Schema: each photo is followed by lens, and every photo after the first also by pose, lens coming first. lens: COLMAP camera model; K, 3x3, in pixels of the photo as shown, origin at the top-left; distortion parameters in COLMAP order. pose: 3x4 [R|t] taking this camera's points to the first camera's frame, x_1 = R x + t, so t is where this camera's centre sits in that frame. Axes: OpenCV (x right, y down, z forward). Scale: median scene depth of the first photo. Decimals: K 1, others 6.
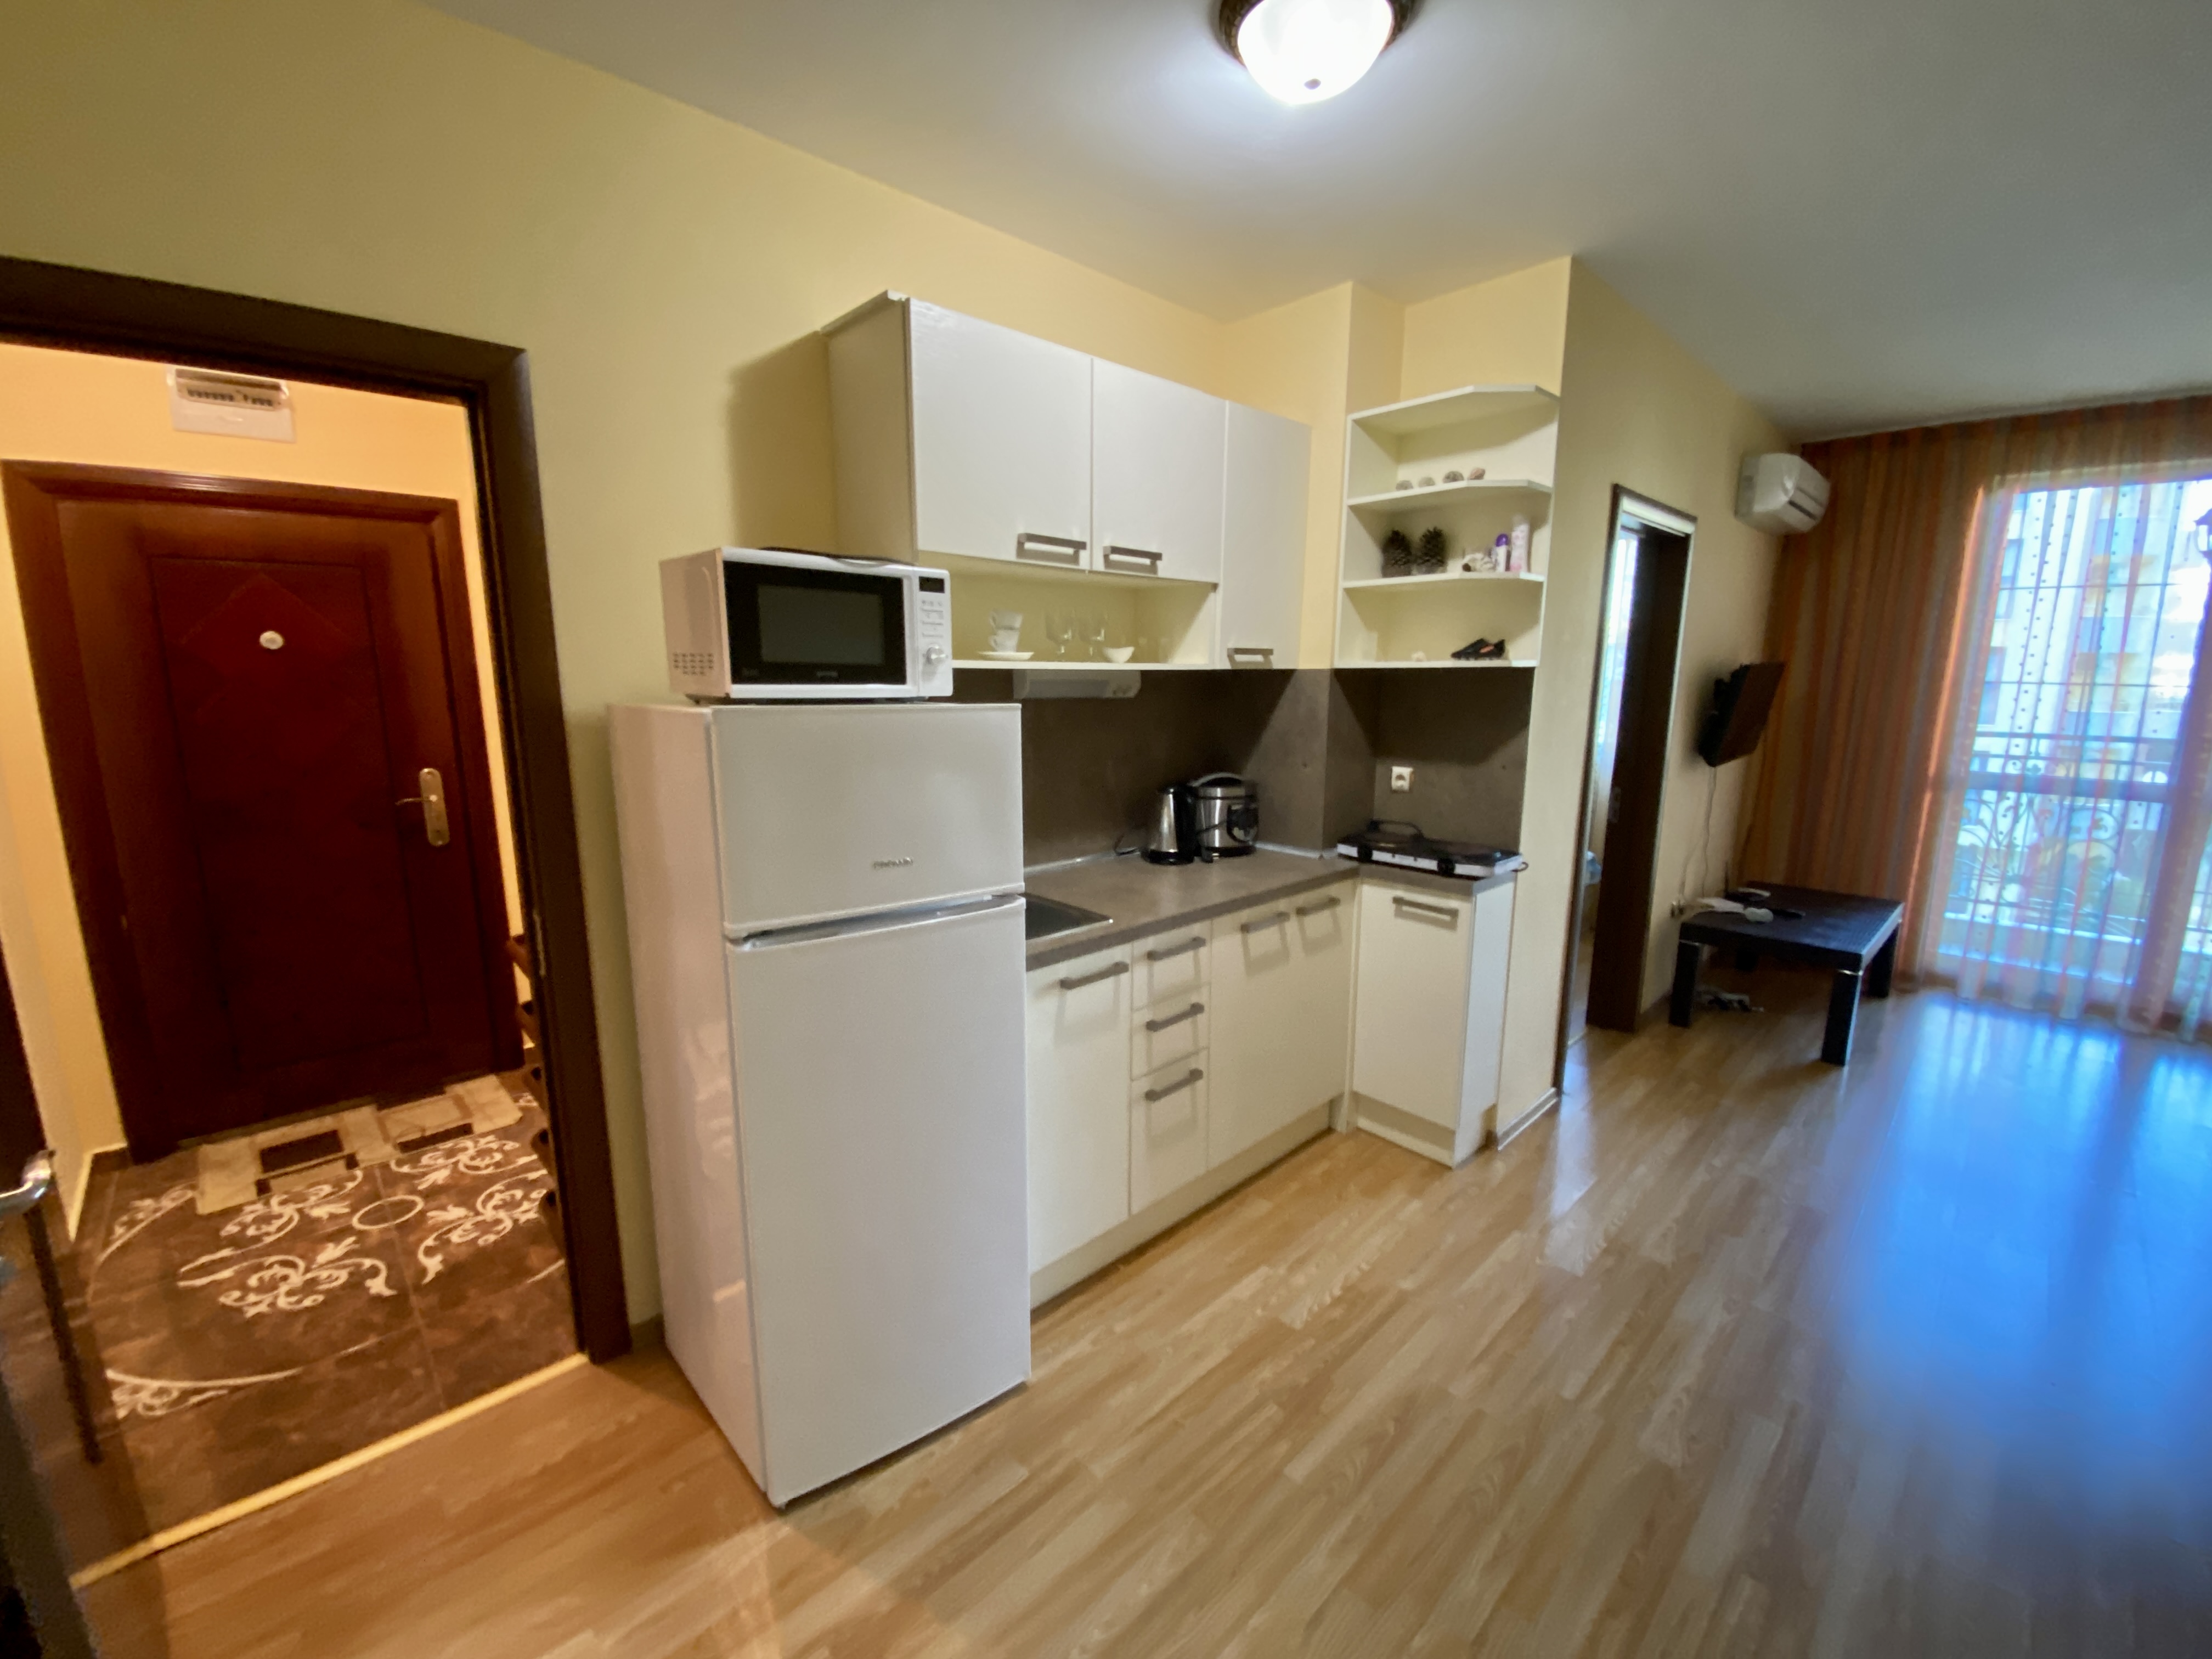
lens RADIAL K [[901.0, 0, 1087.1], [0, 901.0, 838.3], [0, 0, 1]] dist [0.016479, -0.018484]
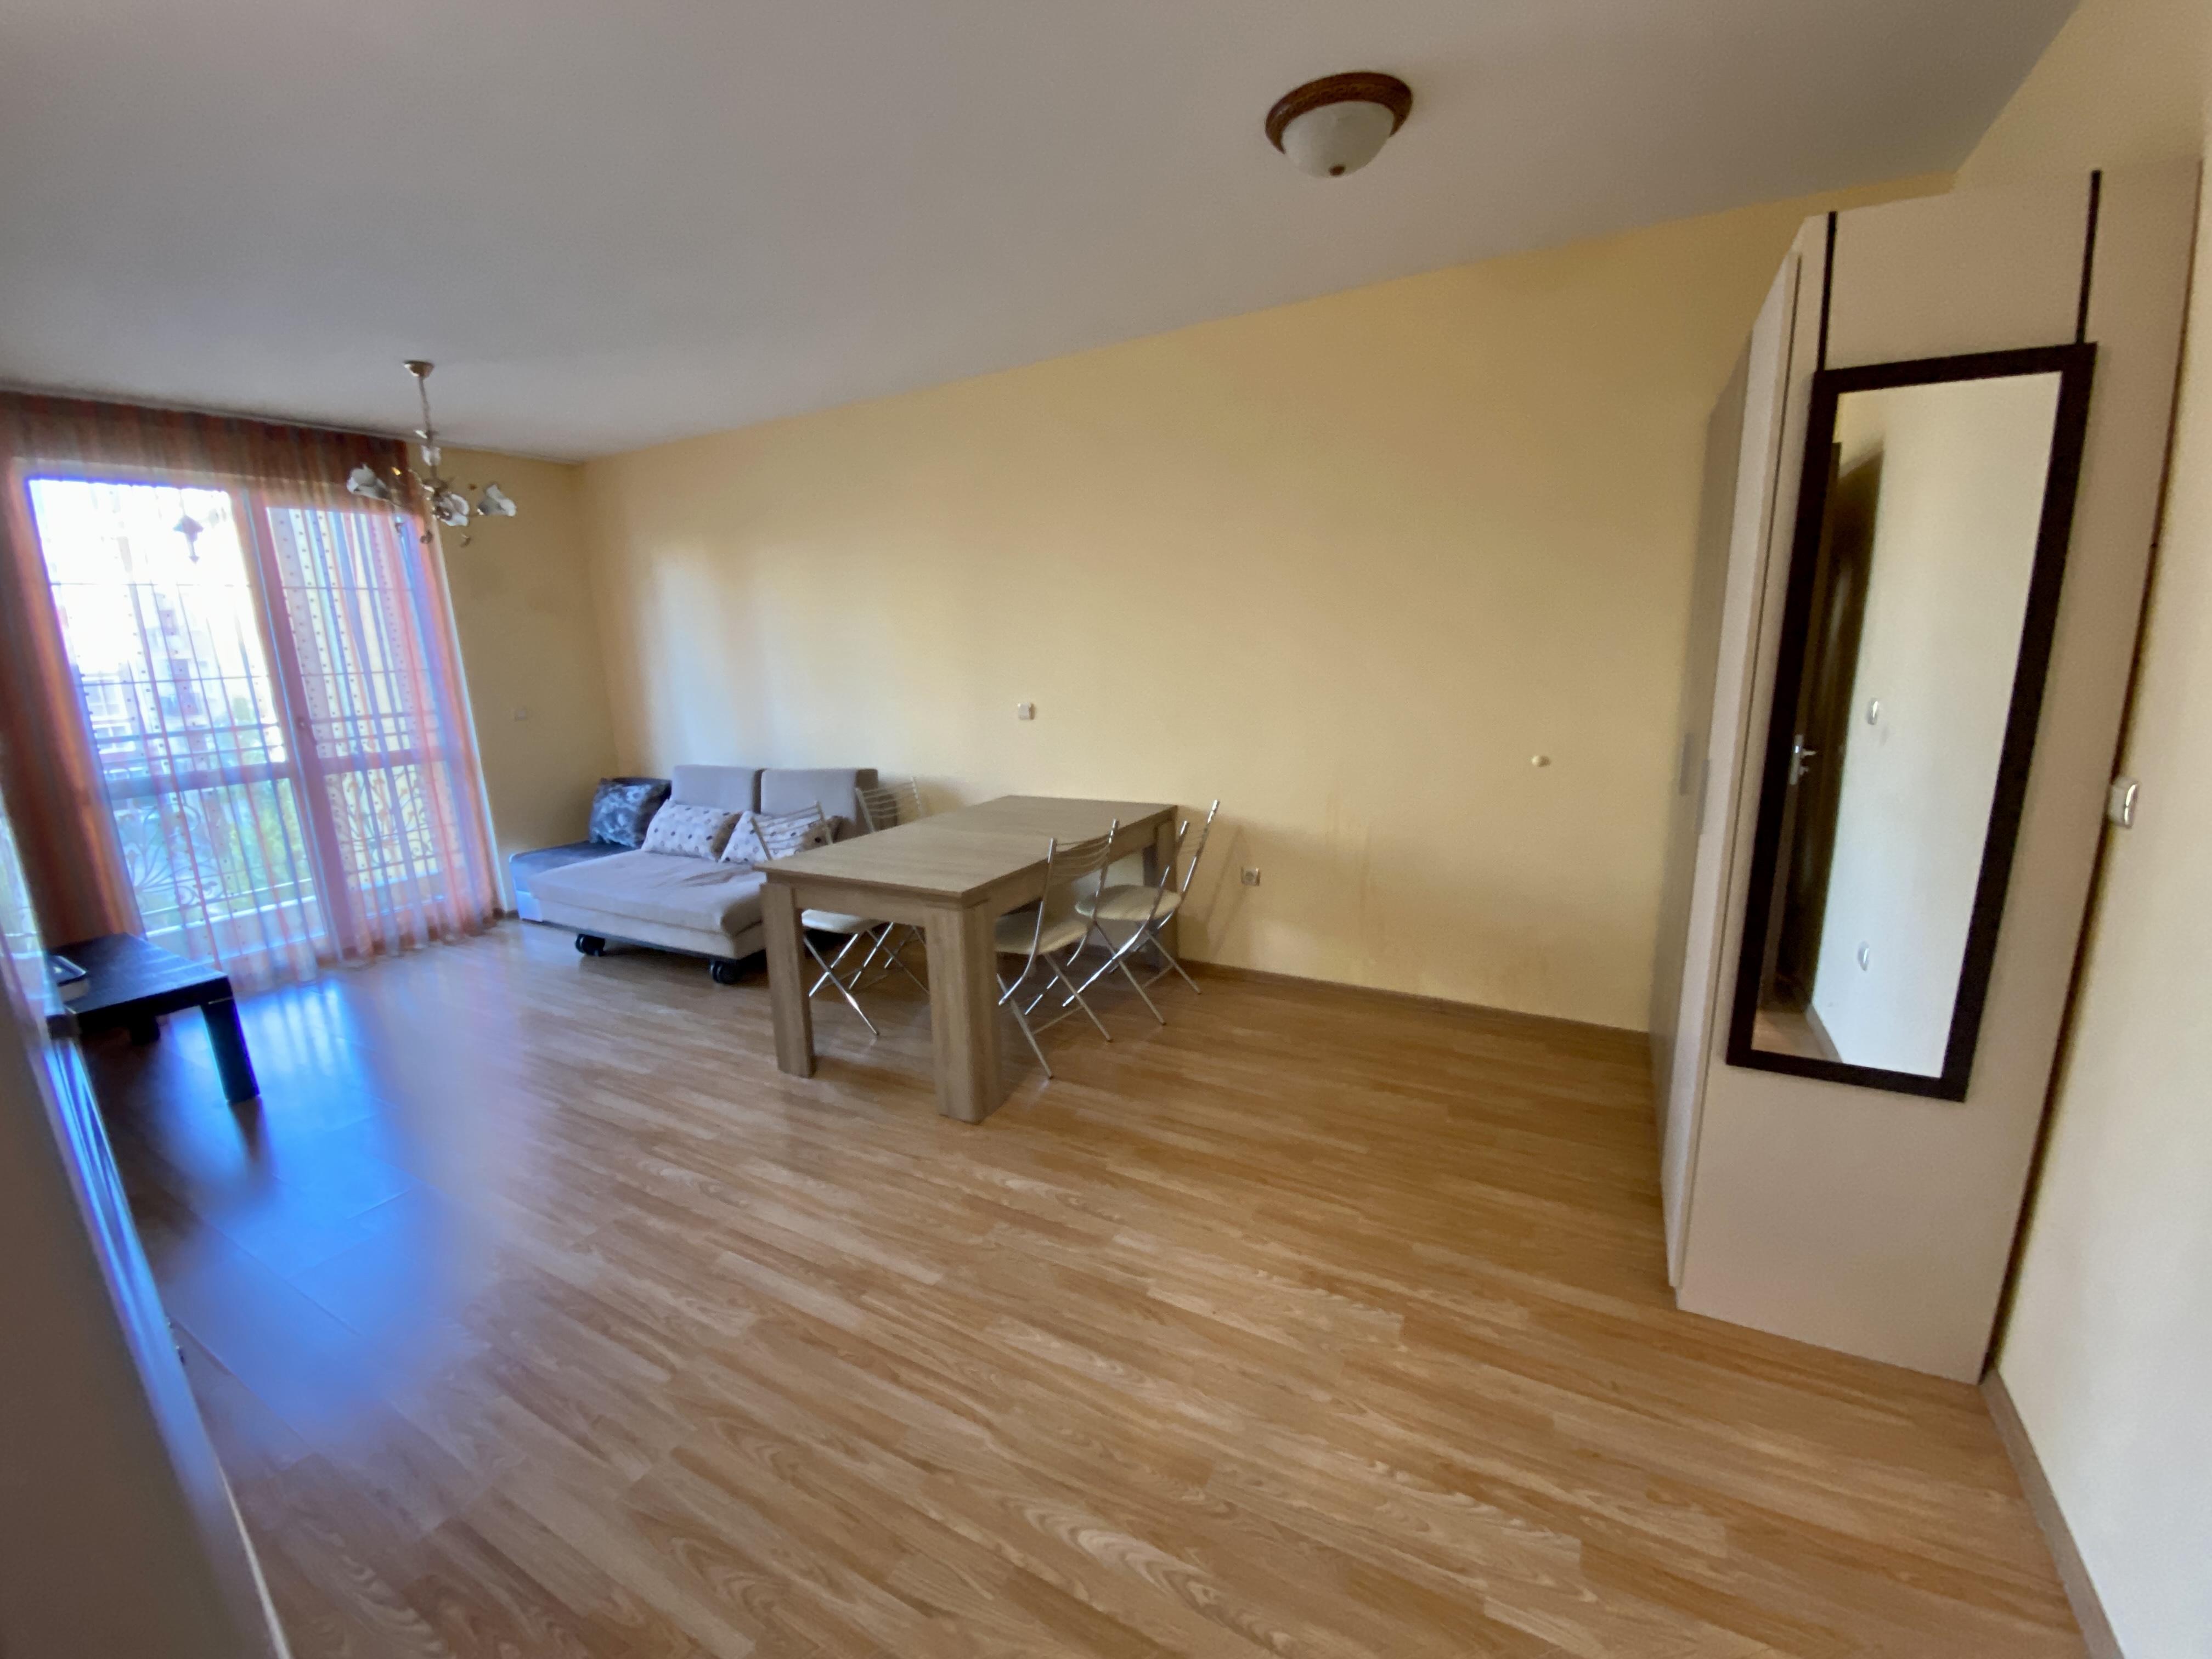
lens RADIAL K [[901.0, 0, 1109.9], [0, 901.0, 839.4], [0, 0, 1]] dist [0.016479, -0.018484]
pose [[-0.303970, -0.195803, 0.932343, -0.298794], [0.211936, 0.940229, 0.266556, -0.069824], [-0.928809, 0.278622, -0.244304, 0.440481]]
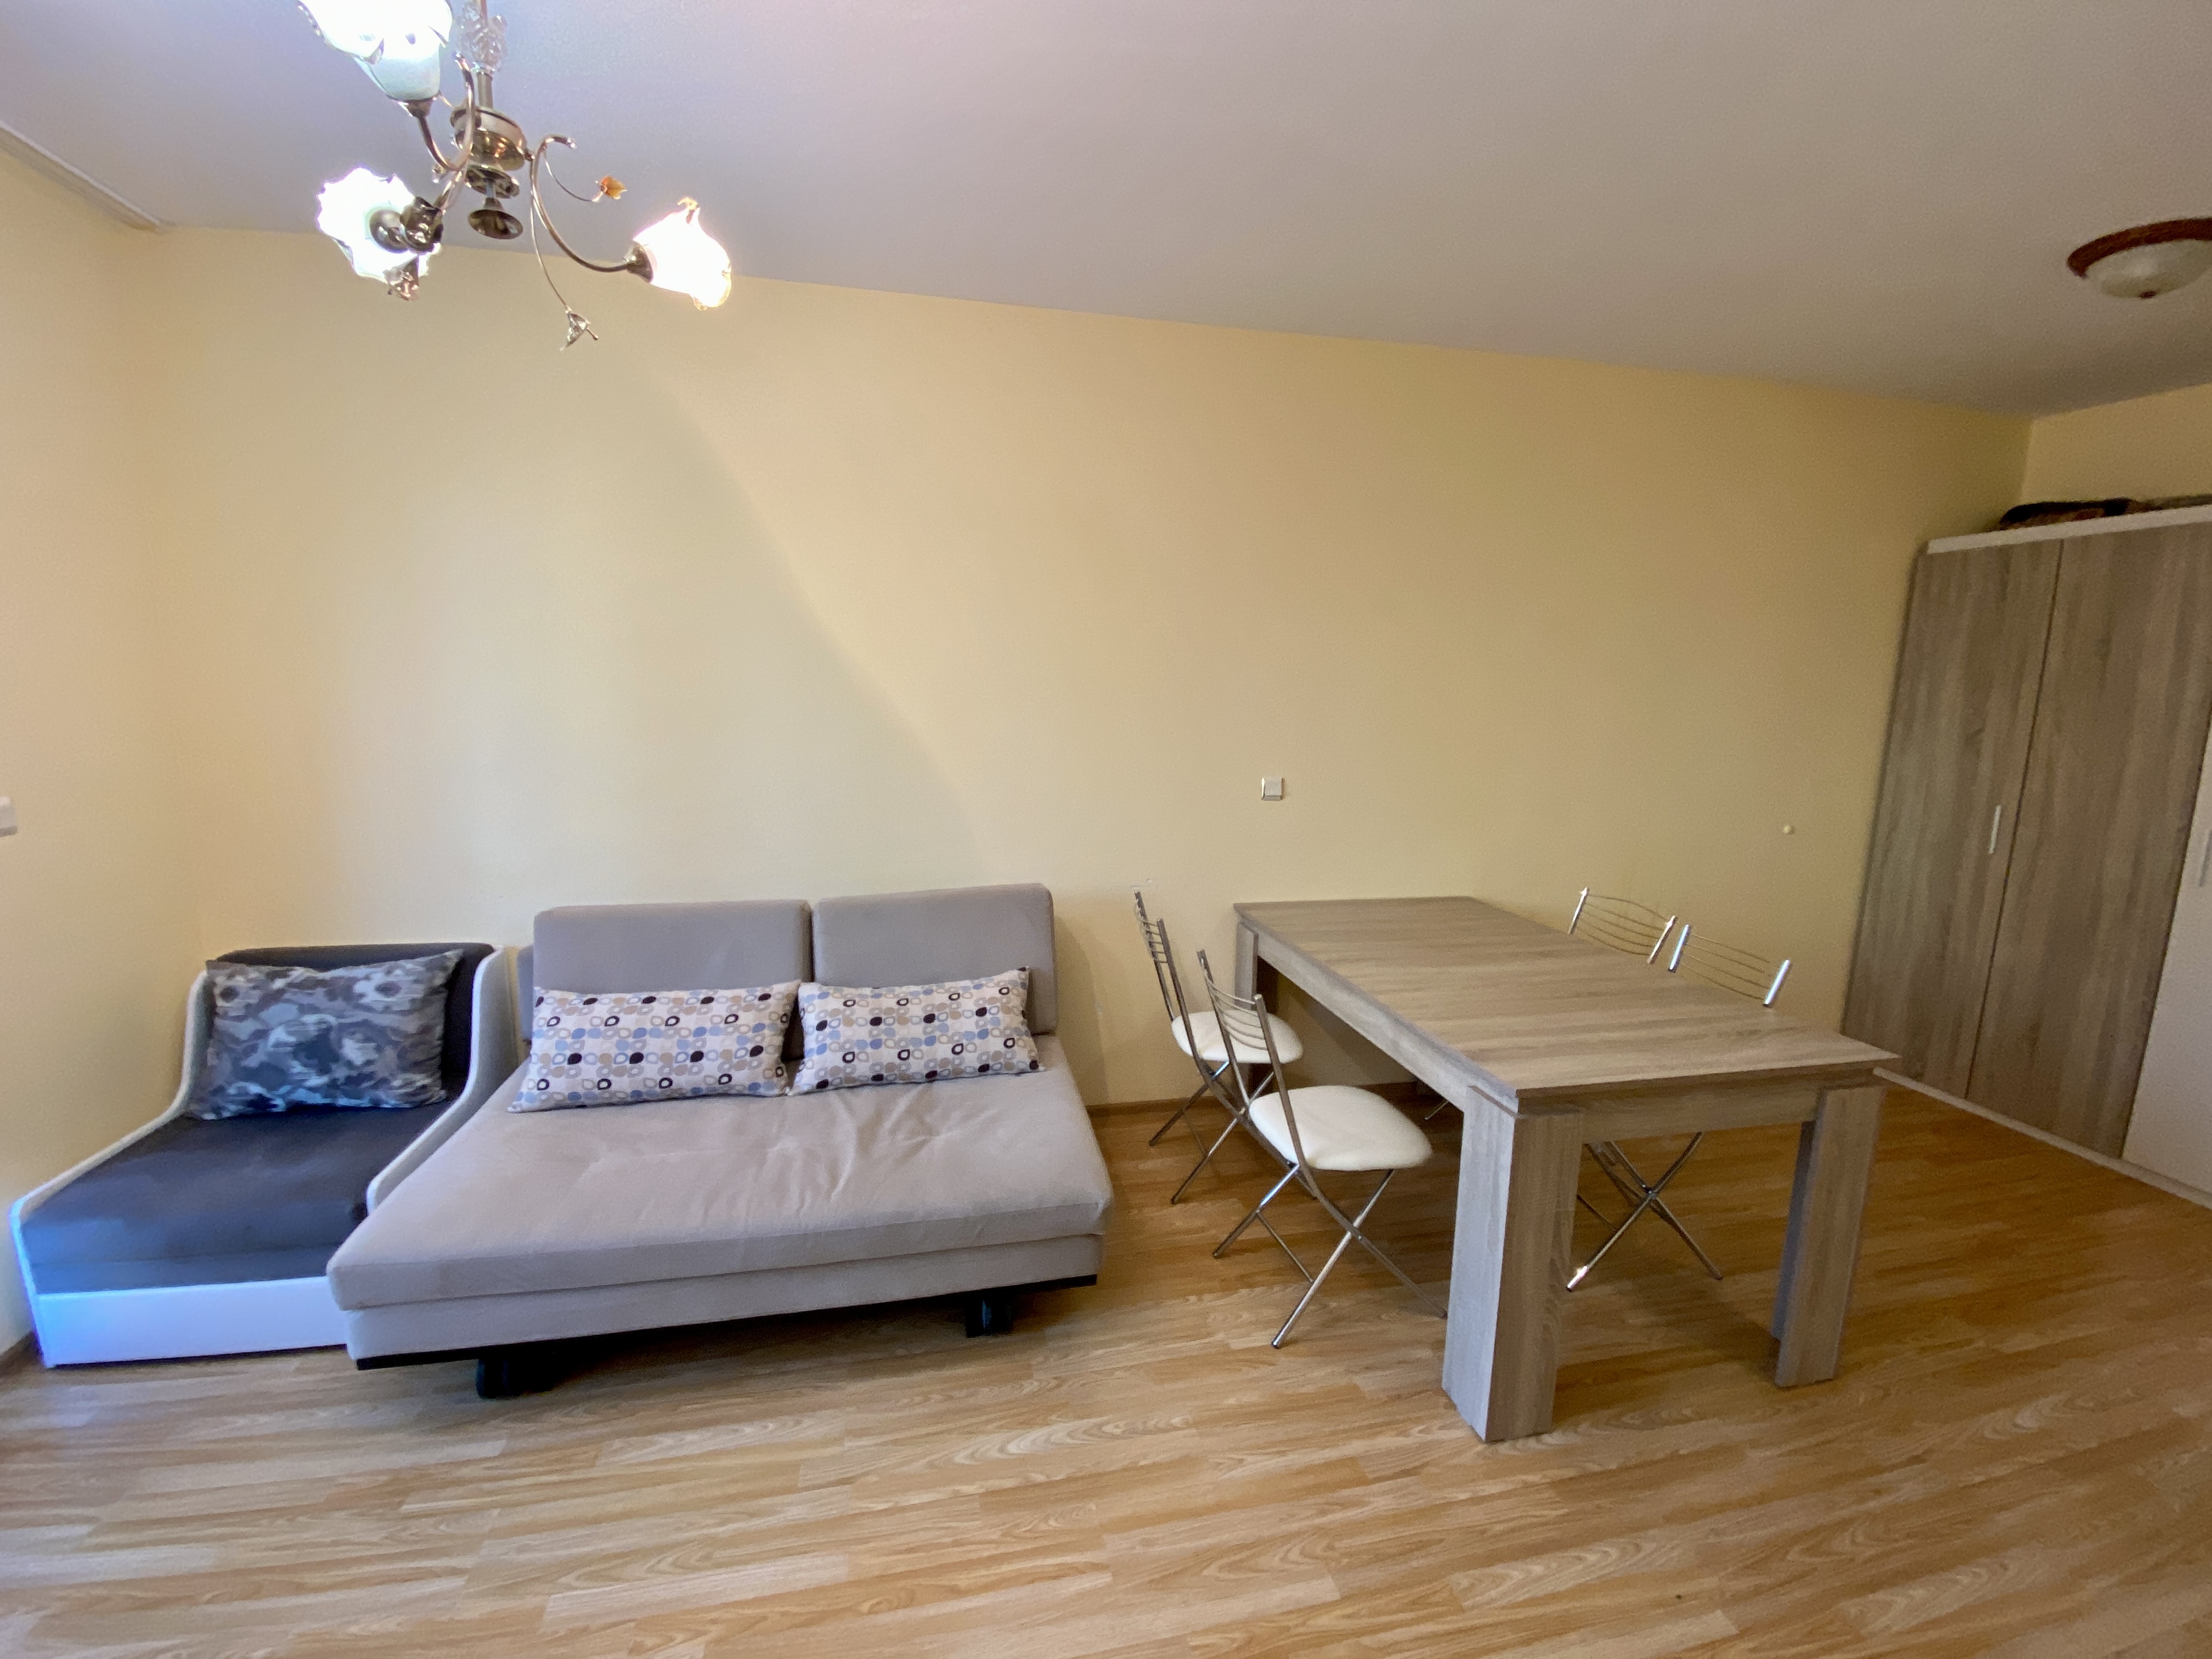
lens RADIAL K [[901.0, 0, 1102.1], [0, 901.0, 822.8], [0, 0, 1]] dist [0.016479, -0.018484]
pose [[-0.857102, -0.091115, 0.507025, 0.838469], [0.074221, 0.952123, 0.296569, -0.213153], [-0.509772, 0.291821, -0.809304, 1.193843]]
